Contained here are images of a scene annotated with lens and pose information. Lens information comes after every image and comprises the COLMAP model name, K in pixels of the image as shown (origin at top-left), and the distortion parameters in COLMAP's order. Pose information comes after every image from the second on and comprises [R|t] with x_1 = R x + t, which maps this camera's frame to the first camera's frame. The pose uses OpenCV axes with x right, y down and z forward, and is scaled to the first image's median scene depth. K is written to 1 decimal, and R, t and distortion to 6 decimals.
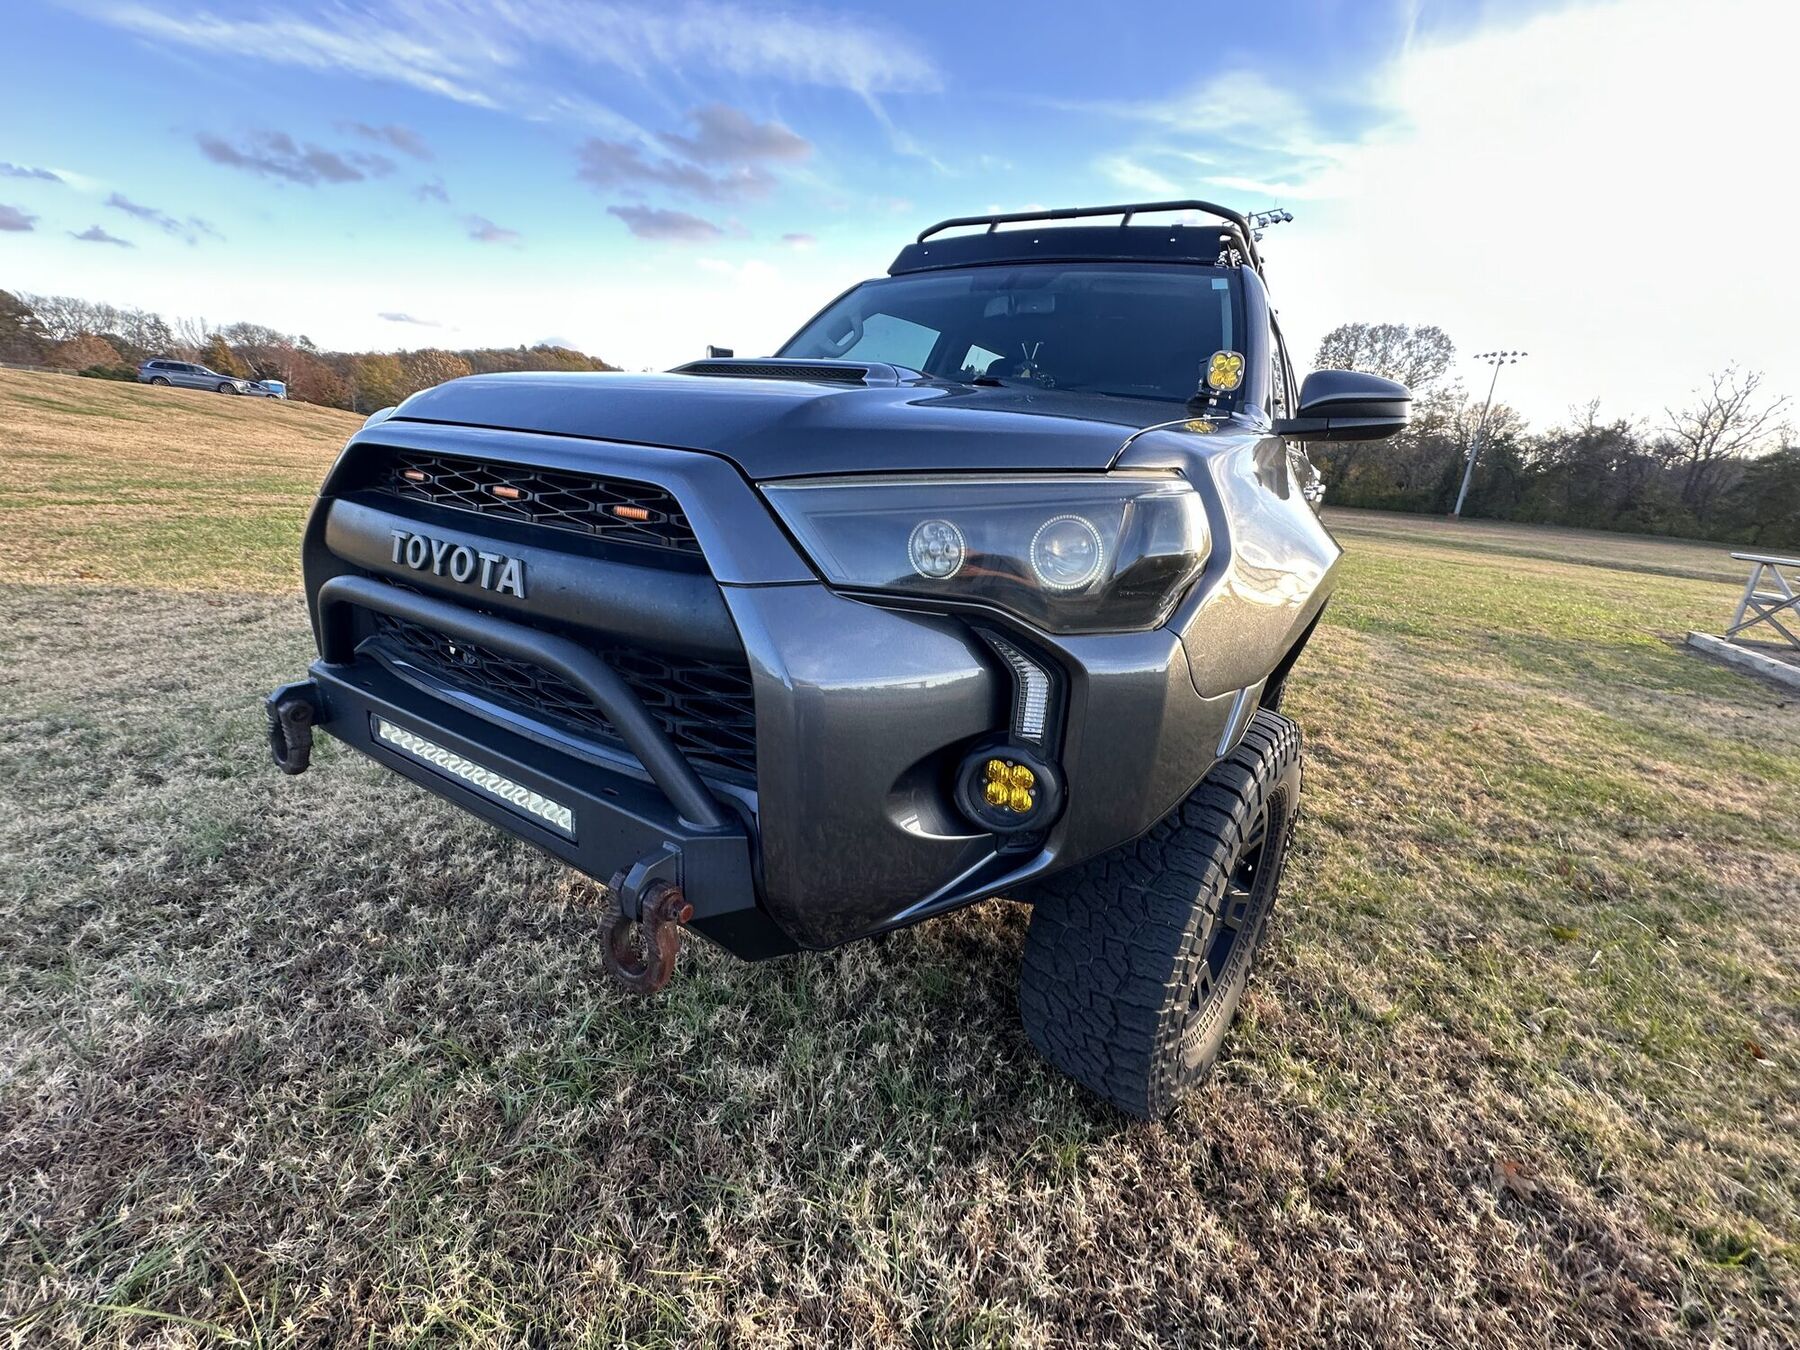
lens RADIAL K [[706.7, 0, 906.0], [0, 706.7, 676.8], [0, 0, 1]] dist [0.003171, -0.001430]
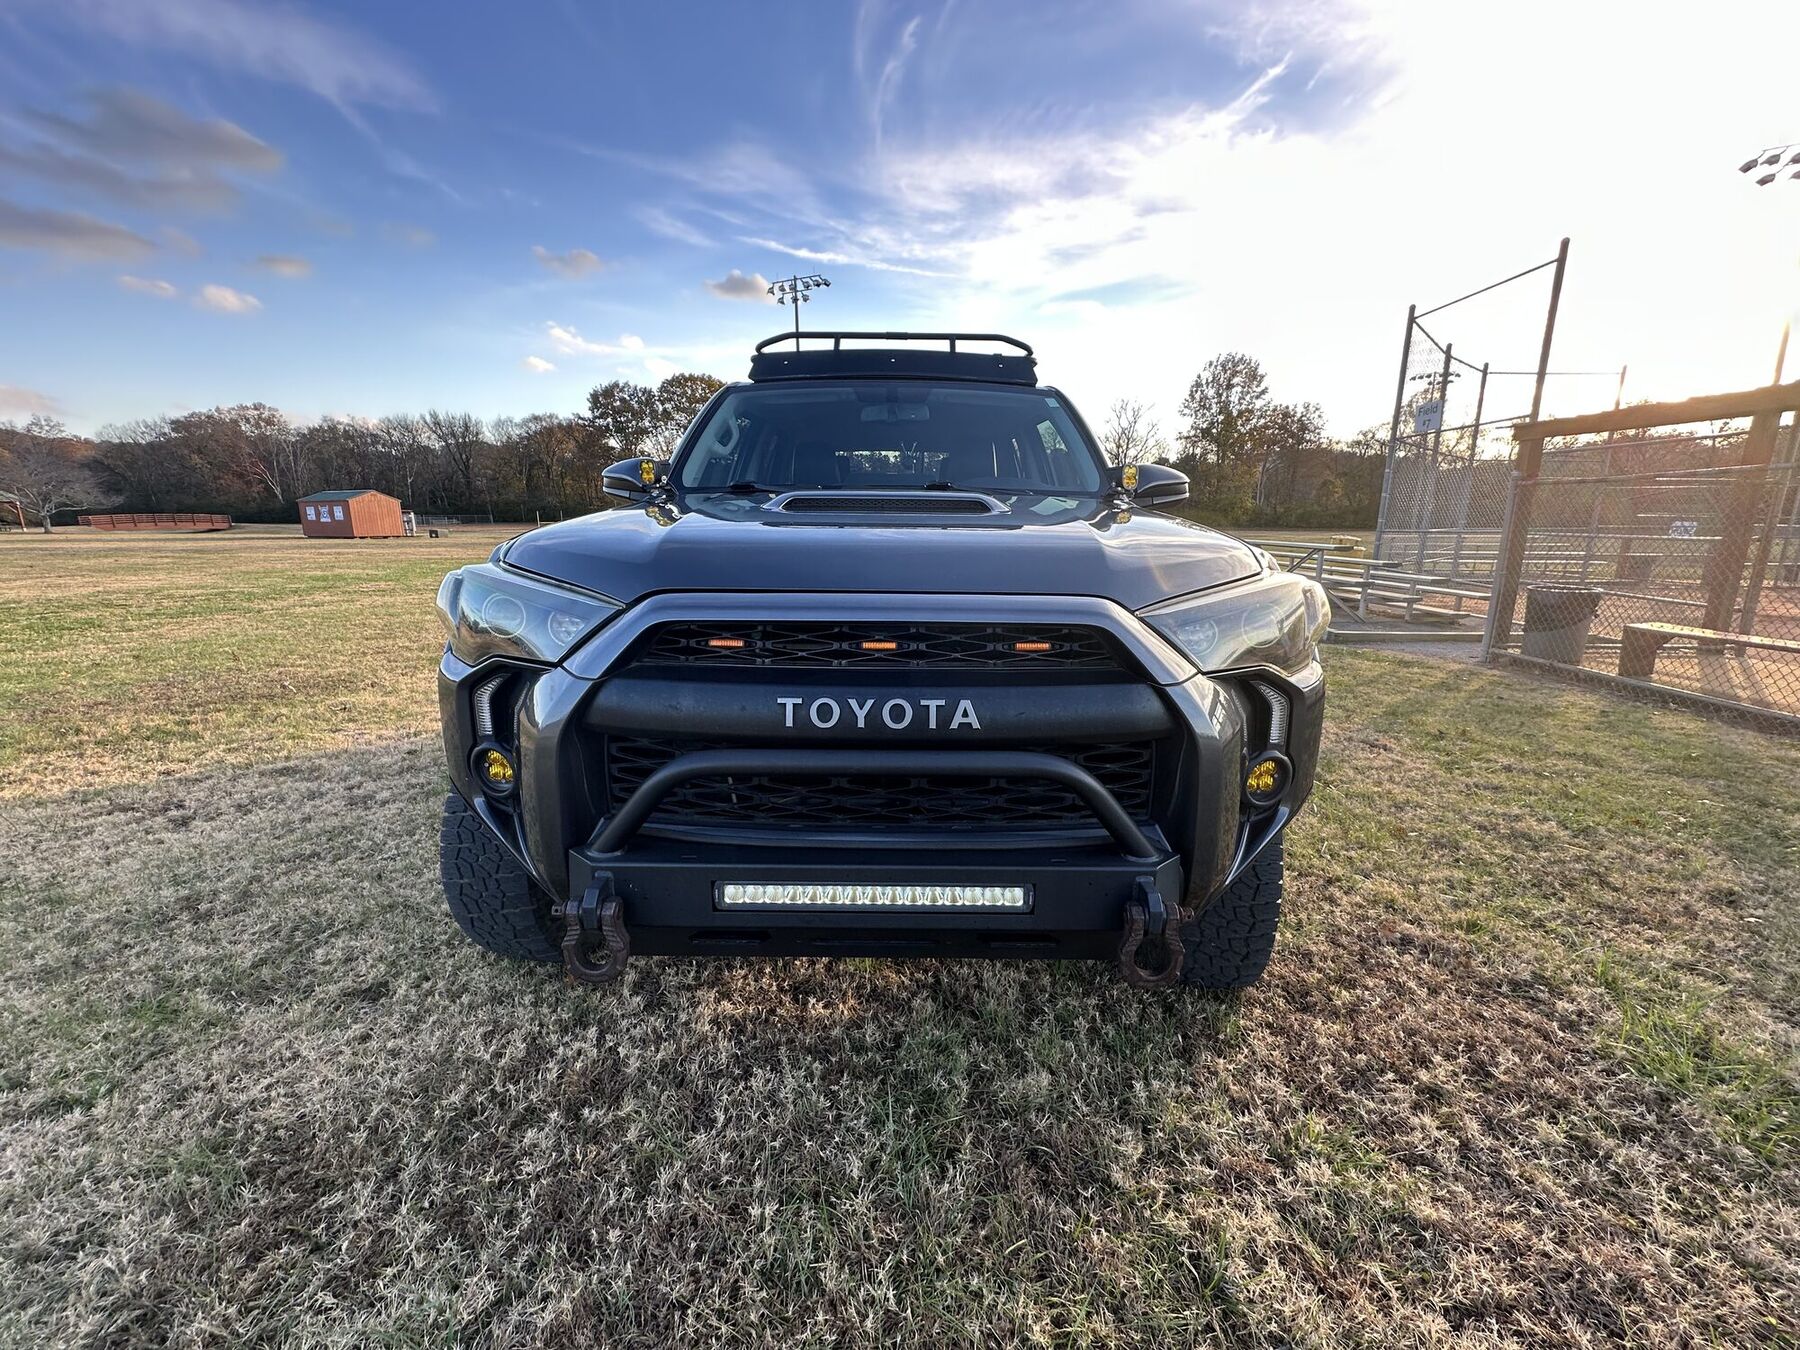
lens RADIAL K [[706.7, 0, 896.7], [0, 706.7, 678.6], [0, 0, 1]] dist [0.003171, -0.001430]
pose [[0.861077, -0.190725, 0.471350, -0.803412], [0.212883, 0.977056, 0.006449, -0.153938], [-0.461766, 0.094789, 0.881922, -0.021367]]
